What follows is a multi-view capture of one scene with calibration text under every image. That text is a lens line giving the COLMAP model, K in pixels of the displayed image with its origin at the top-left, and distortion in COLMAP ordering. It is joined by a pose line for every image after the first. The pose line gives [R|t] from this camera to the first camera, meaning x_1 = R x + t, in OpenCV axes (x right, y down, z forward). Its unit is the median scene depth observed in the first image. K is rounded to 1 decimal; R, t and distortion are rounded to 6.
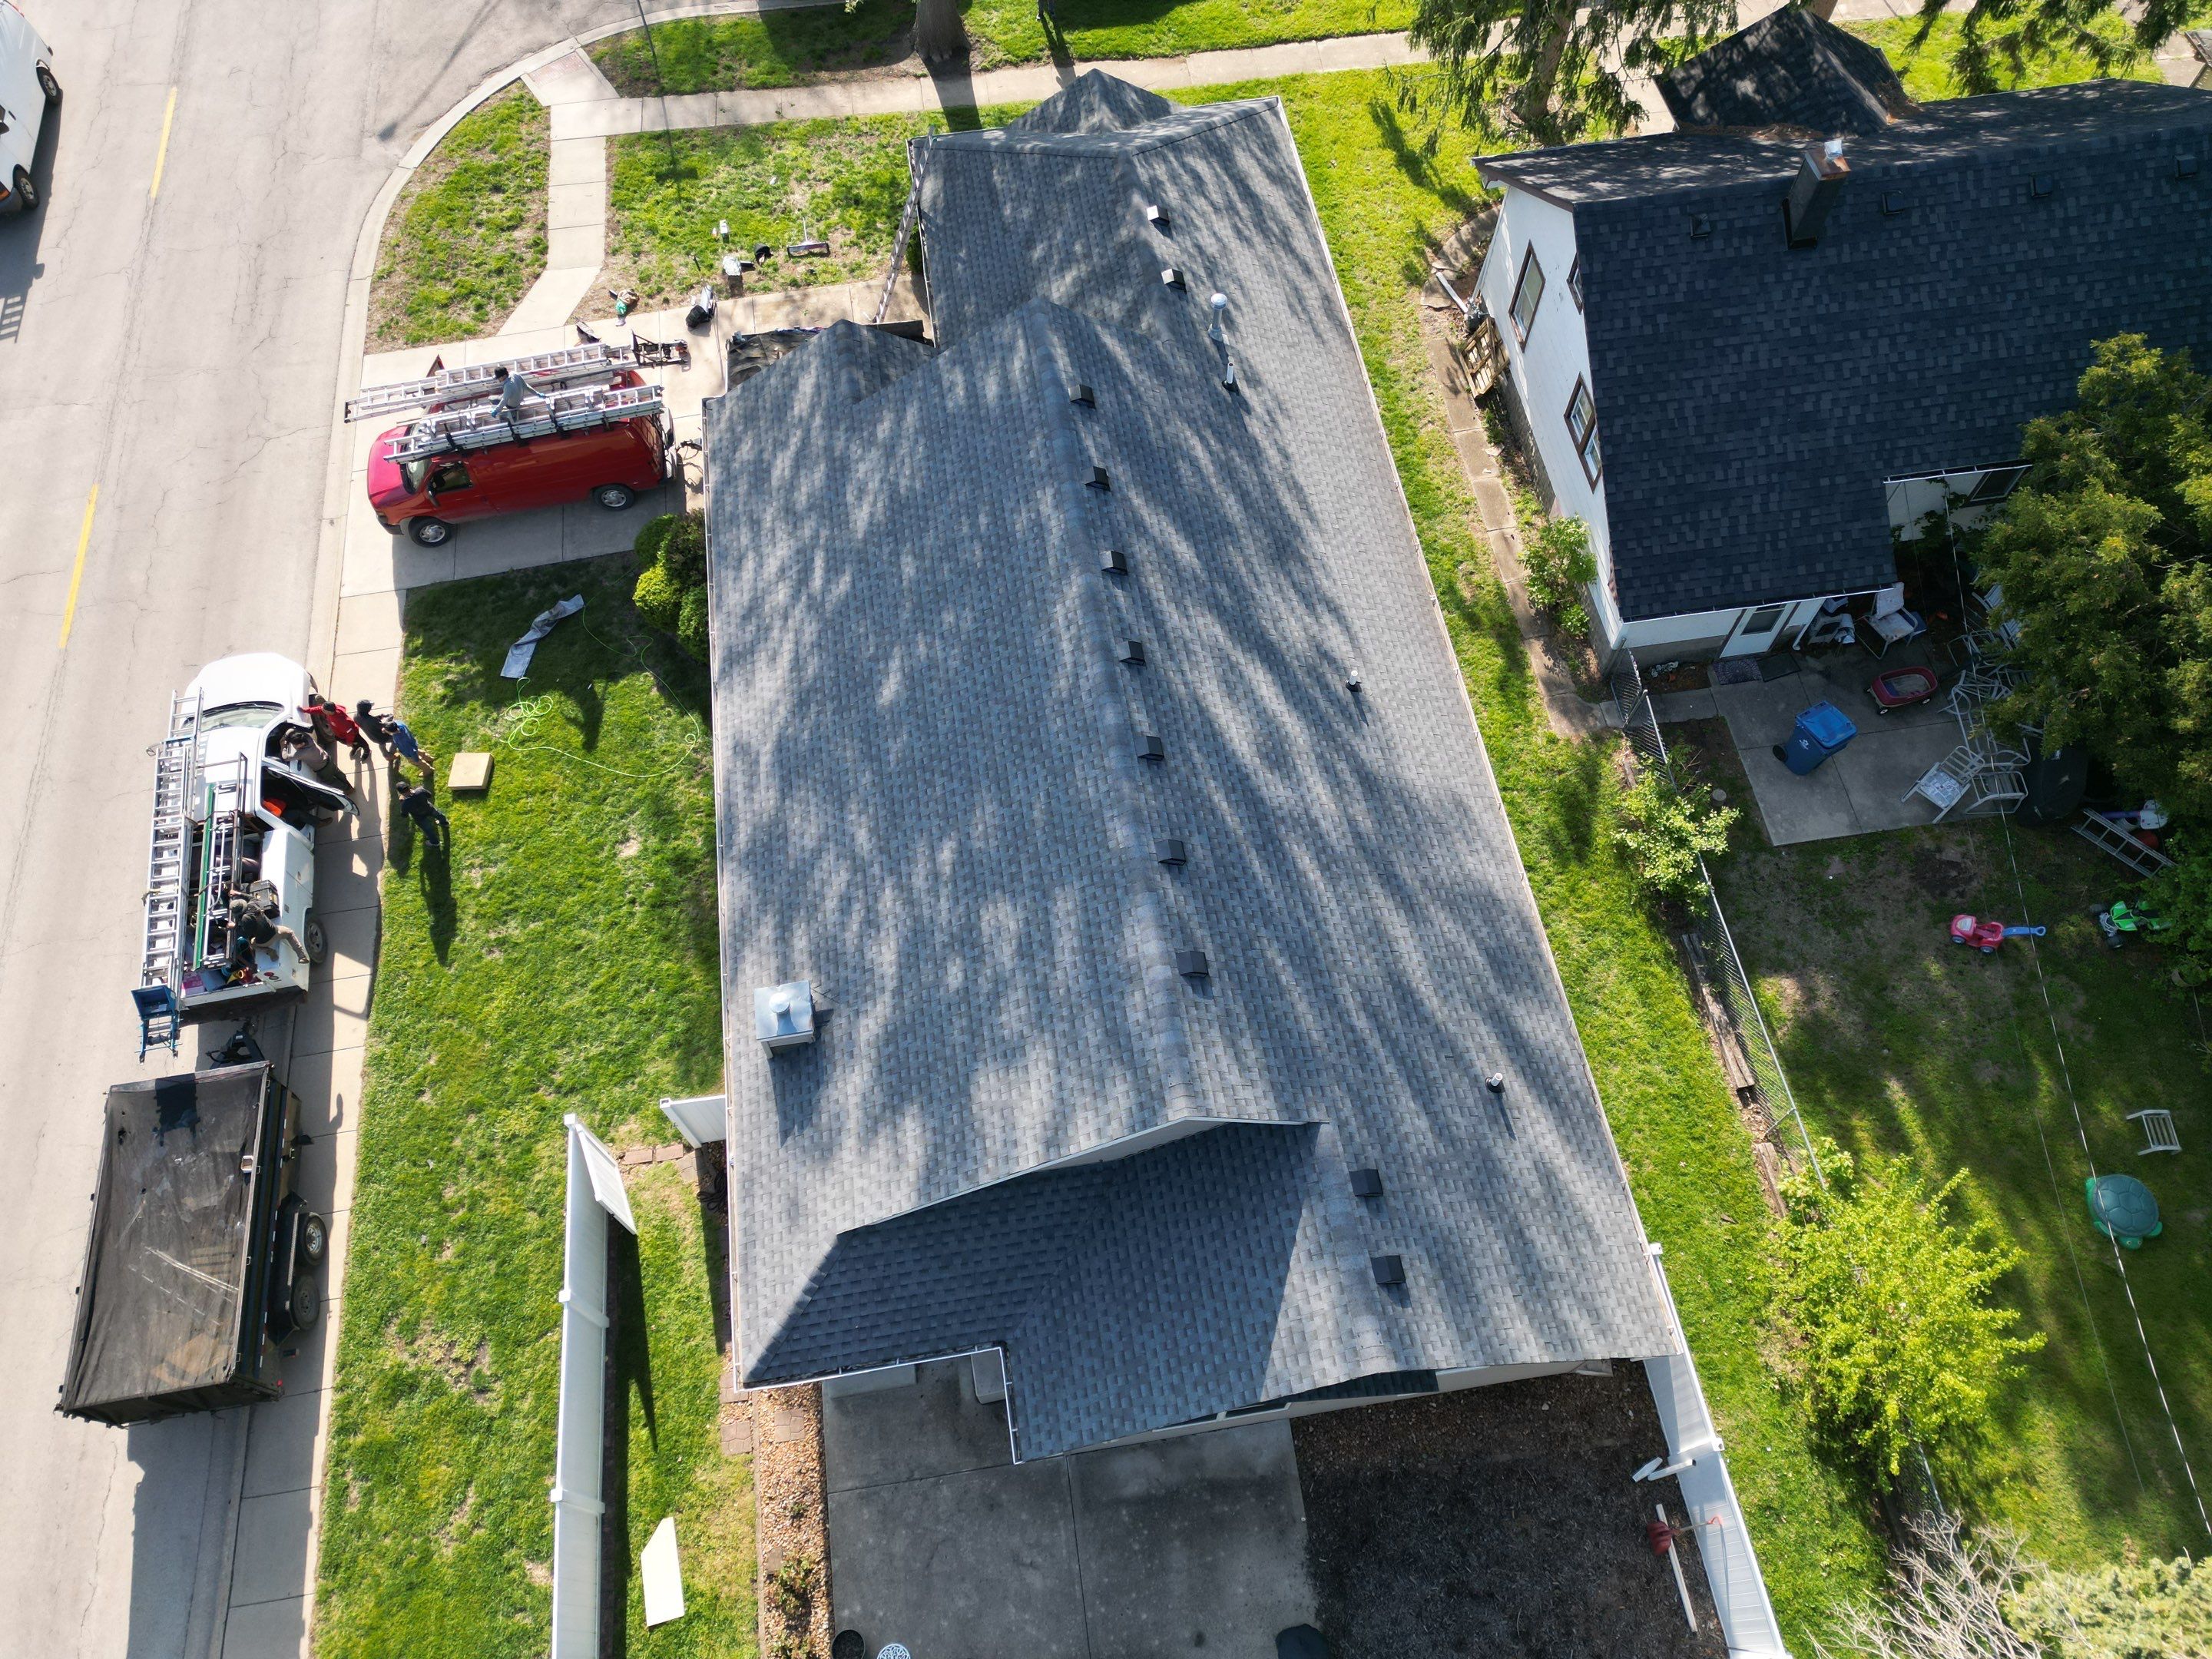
lens RADIAL K [[1534.9, 0, 1103.3], [0, 1534.9, 822.4], [0, 0, 1]] dist [0.059725, -0.050472]
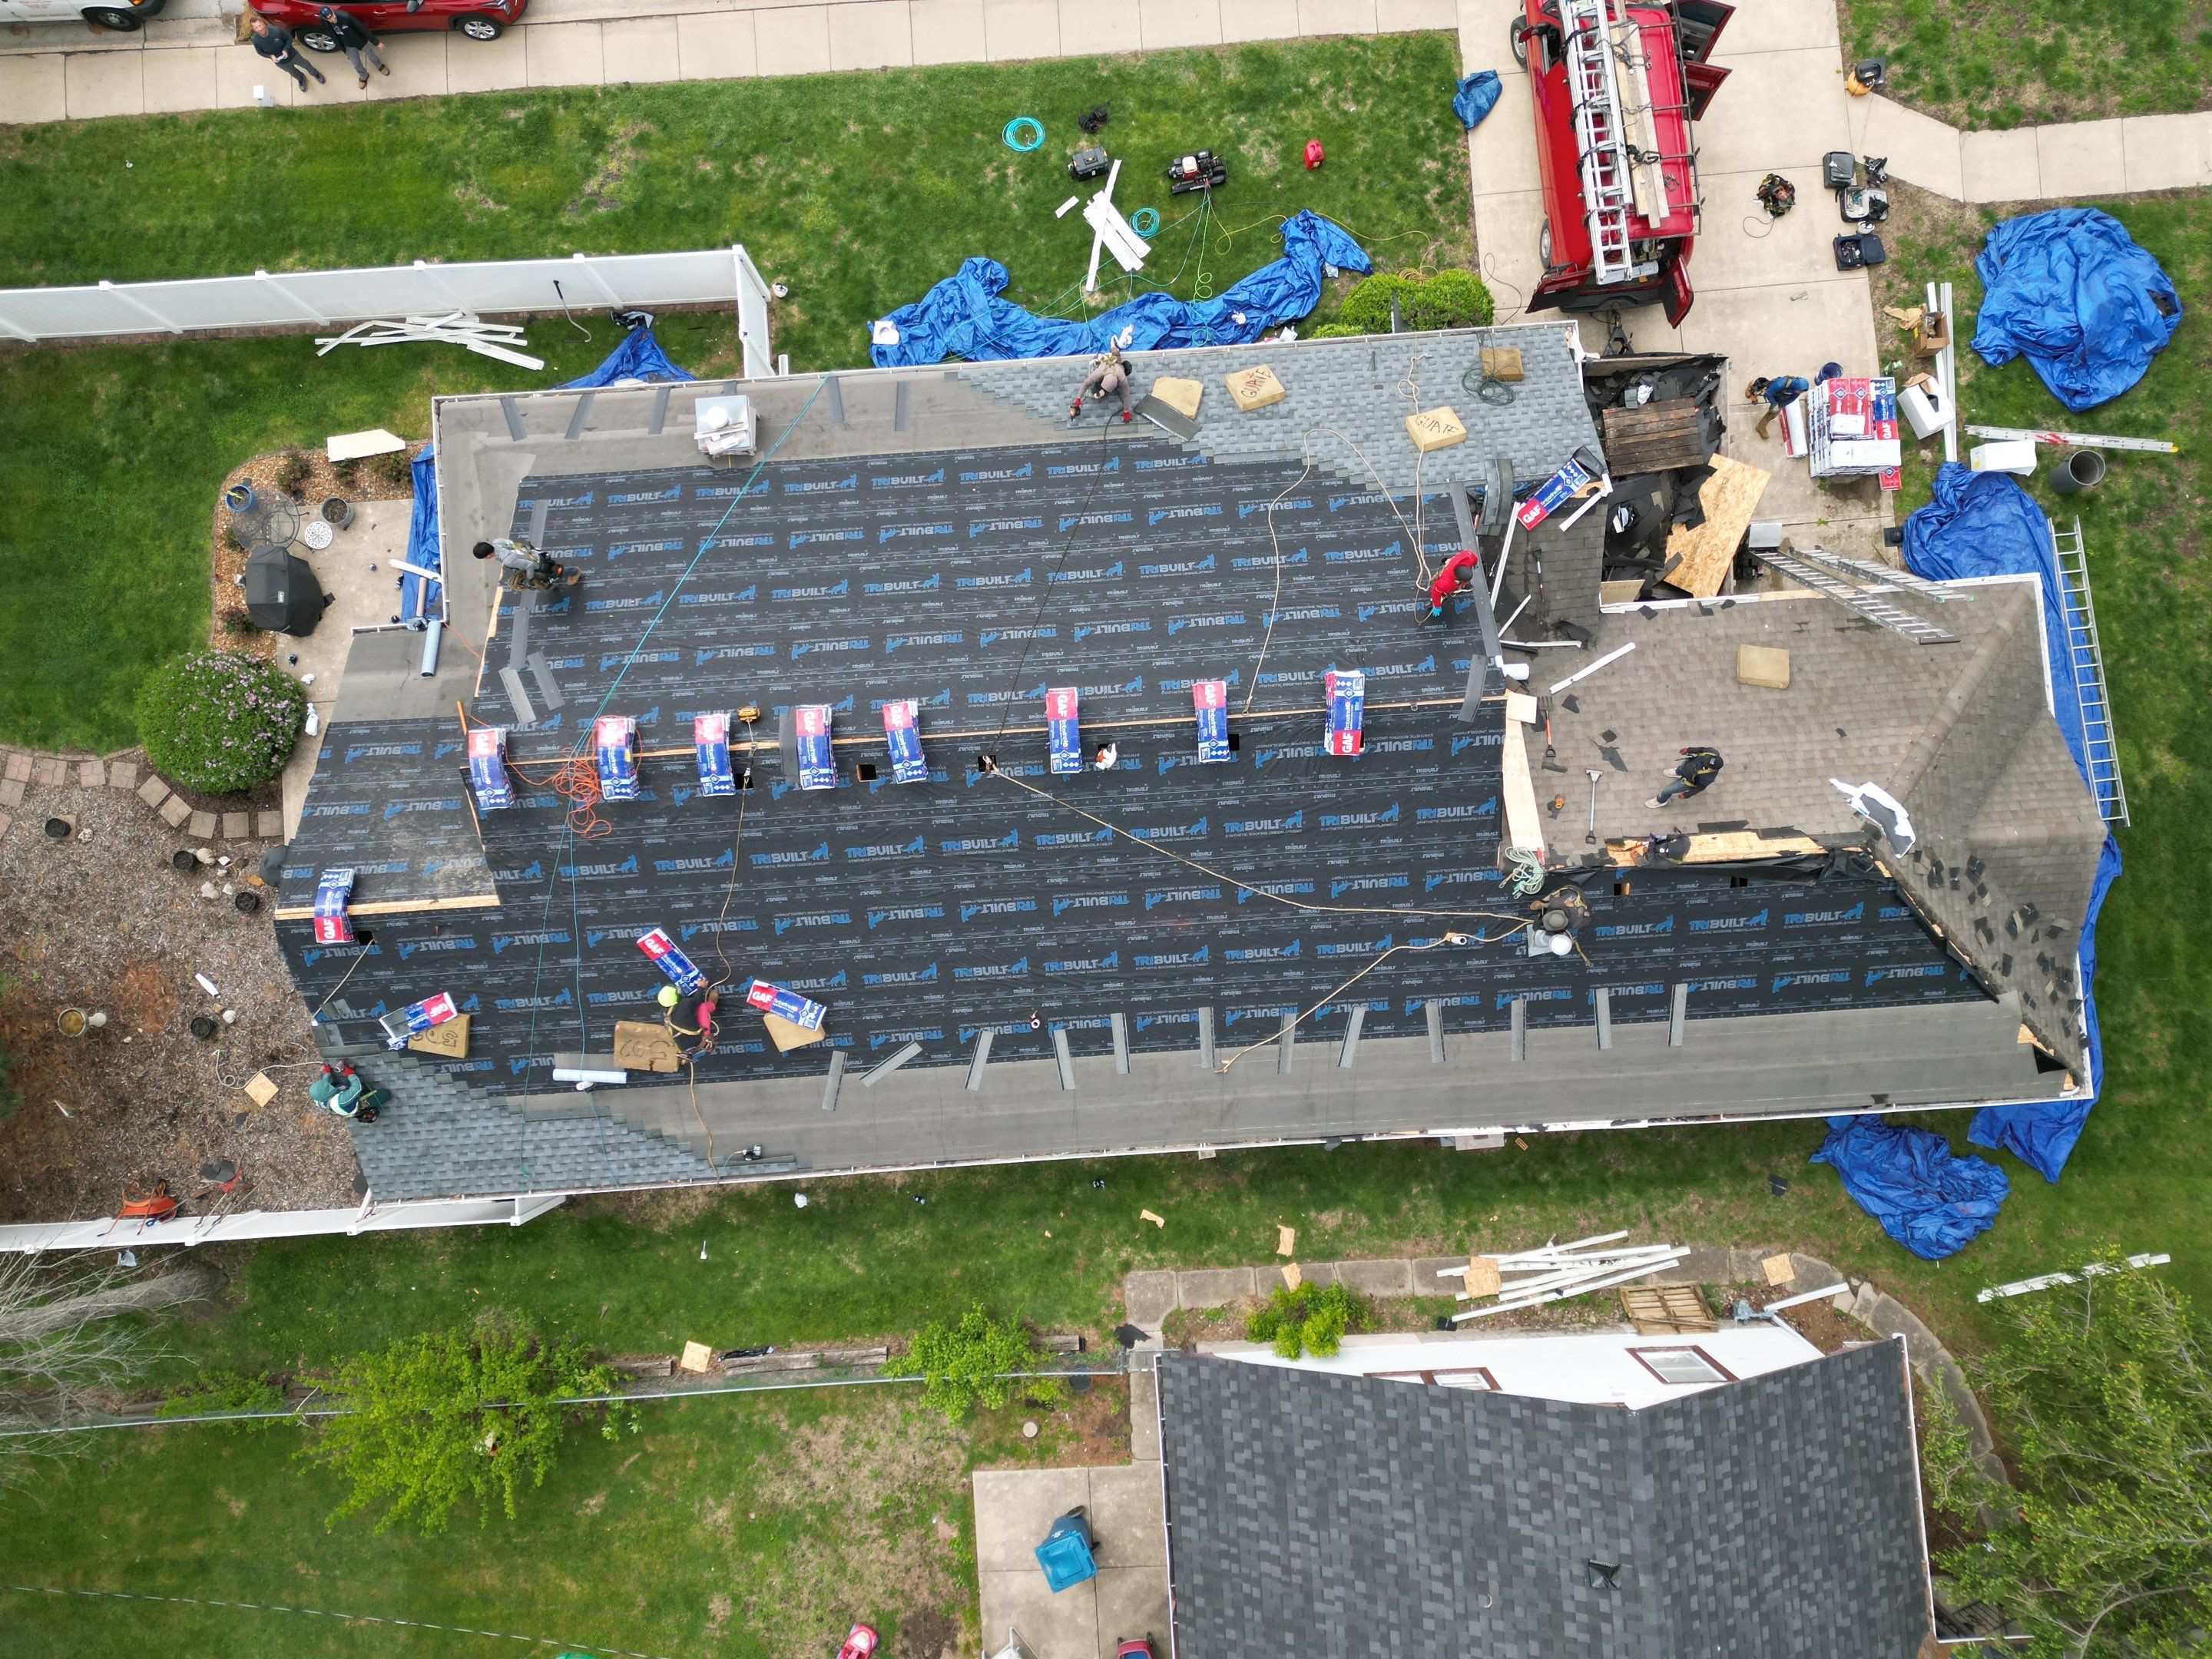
lens RADIAL K [[1534.9, 0, 1115.9], [0, 1534.9, 828.0], [0, 0, 1]] dist [0.059725, -0.050472]
pose [[-0.087343, 0.995393, -0.039539, 0.071093], [-0.864193, -0.055968, 0.500038, -0.534783], [0.495522, 0.077844, 0.865100, 0.195327]]
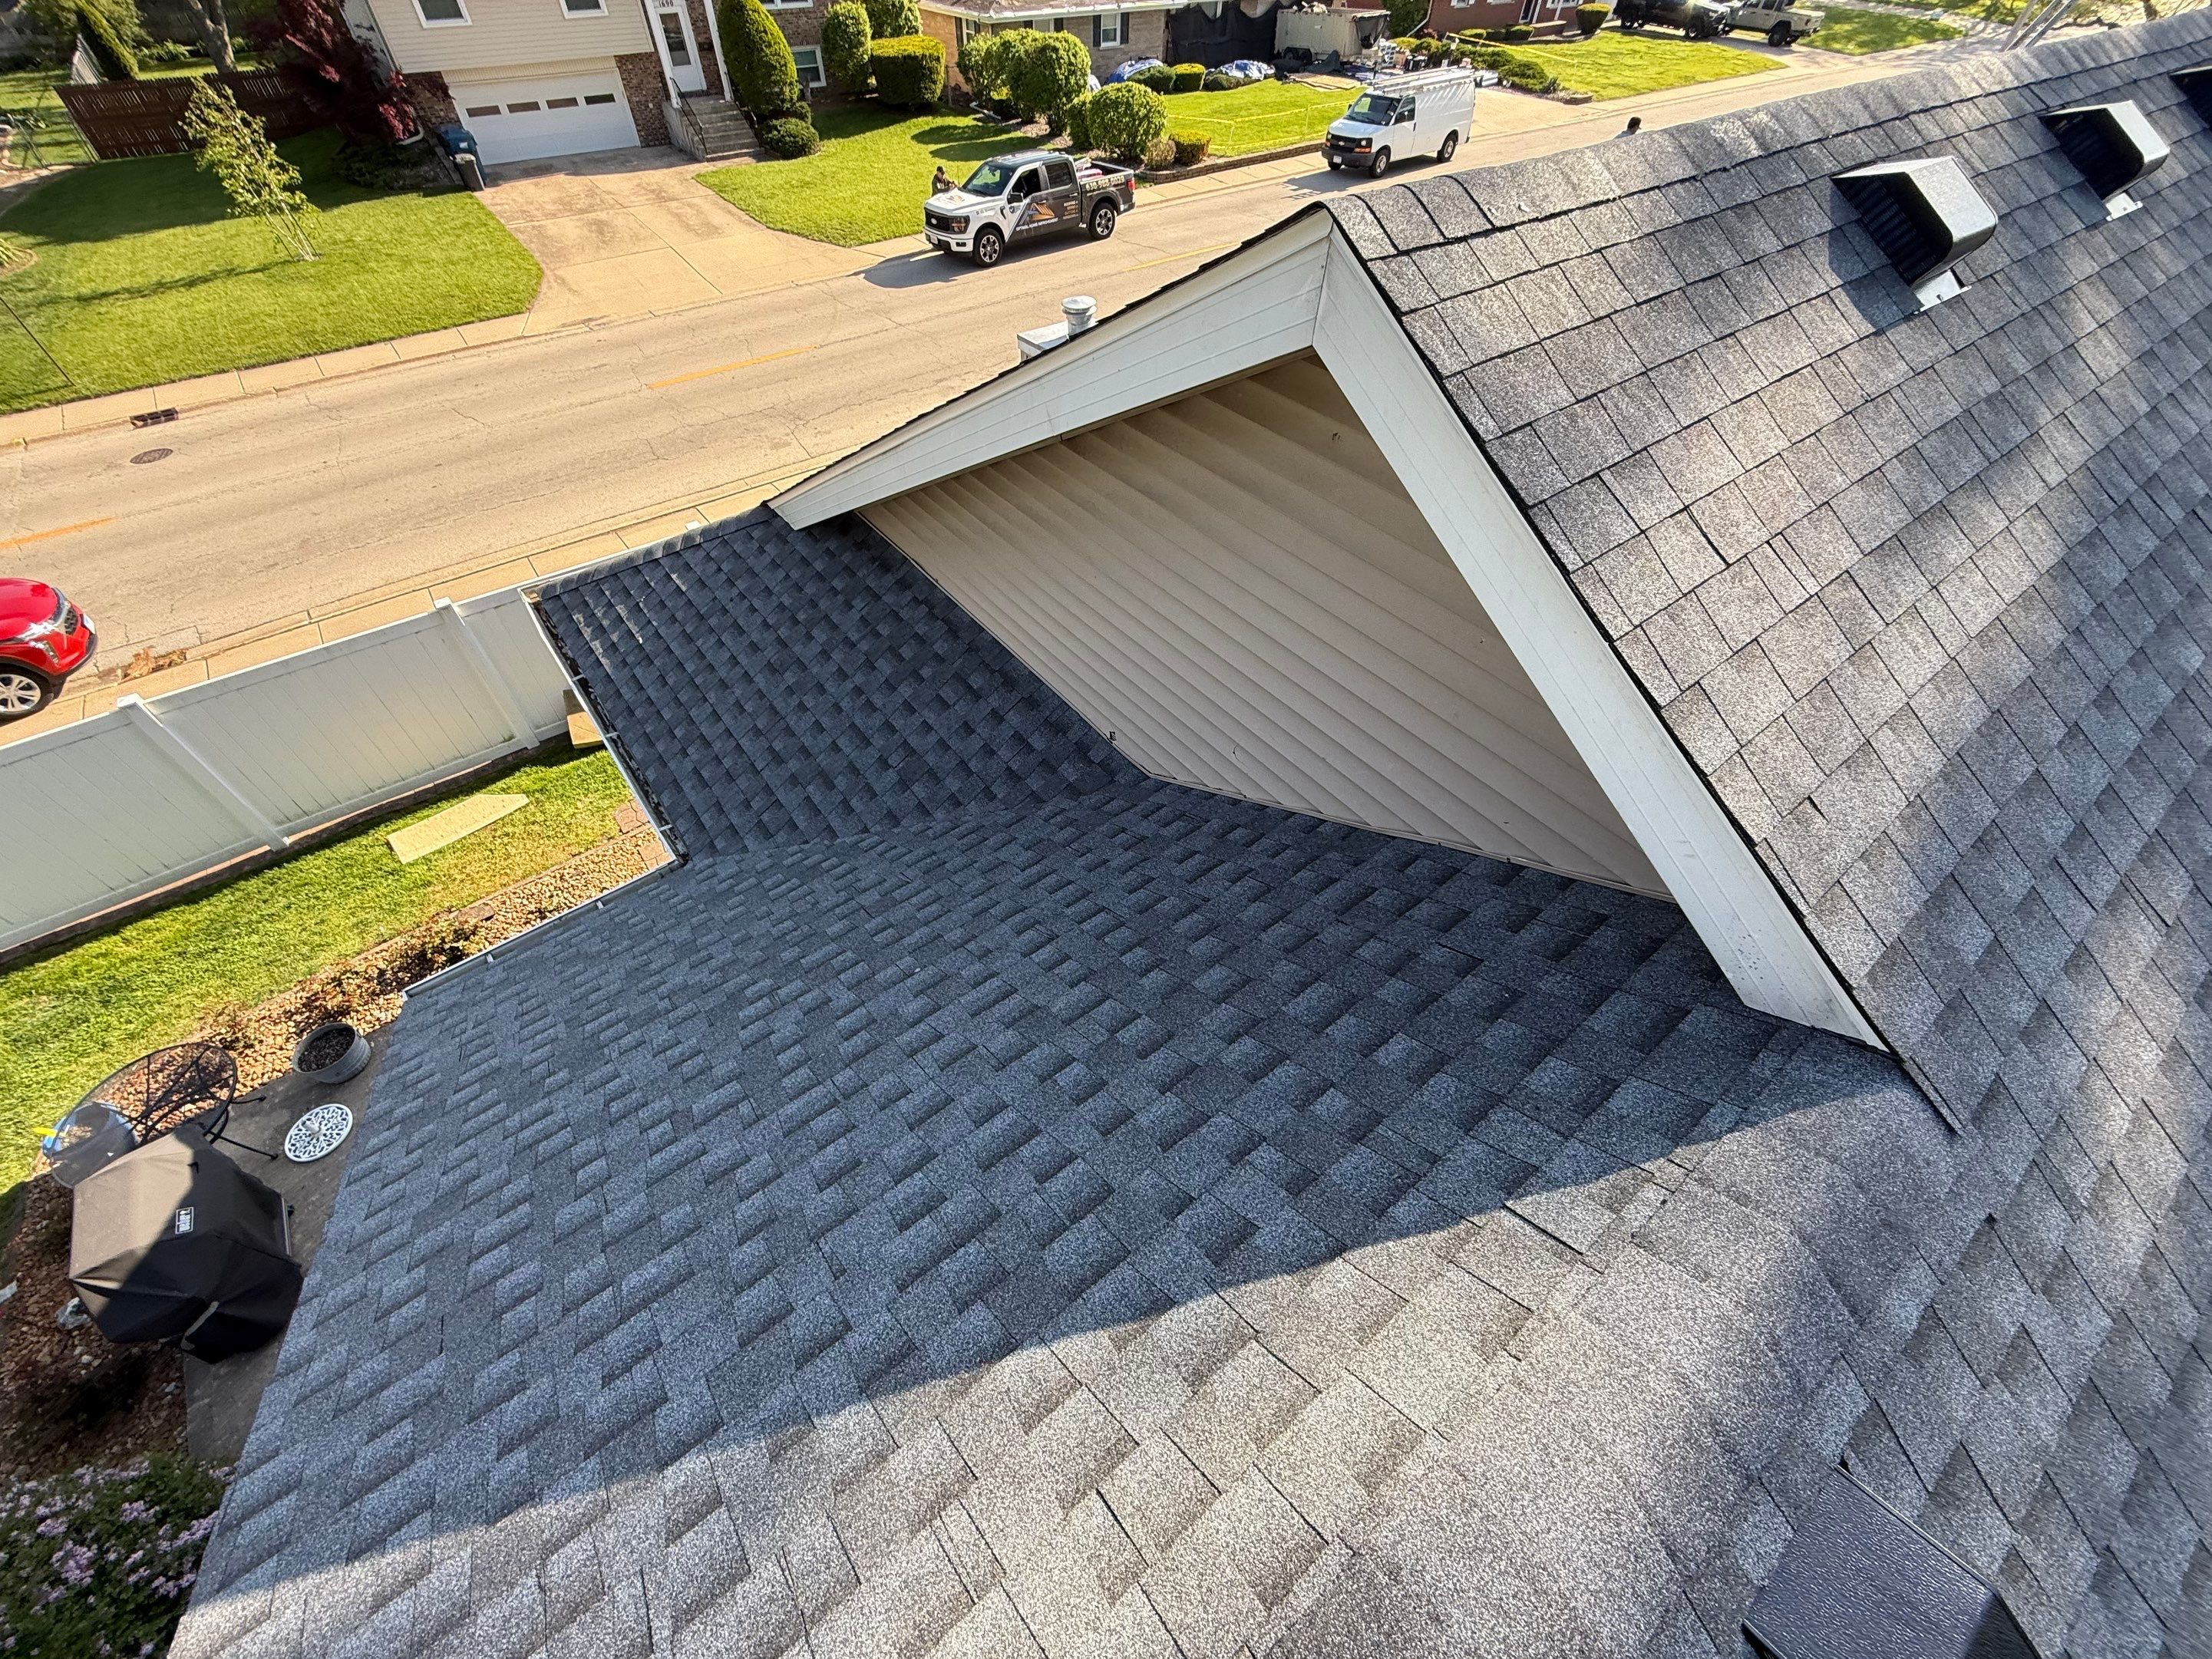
lens RADIAL K [[873.2, 0, 1100.7], [0, 873.2, 832.1], [0, 0, 1]] dist [-0.002661, -0.000034]
pose [[0.477100, 0.668577, -0.570421, 0.100021], [-0.777588, 0.623596, 0.080527, 0.171734], [0.409551, 0.405134, 0.817395, 0.655432]]
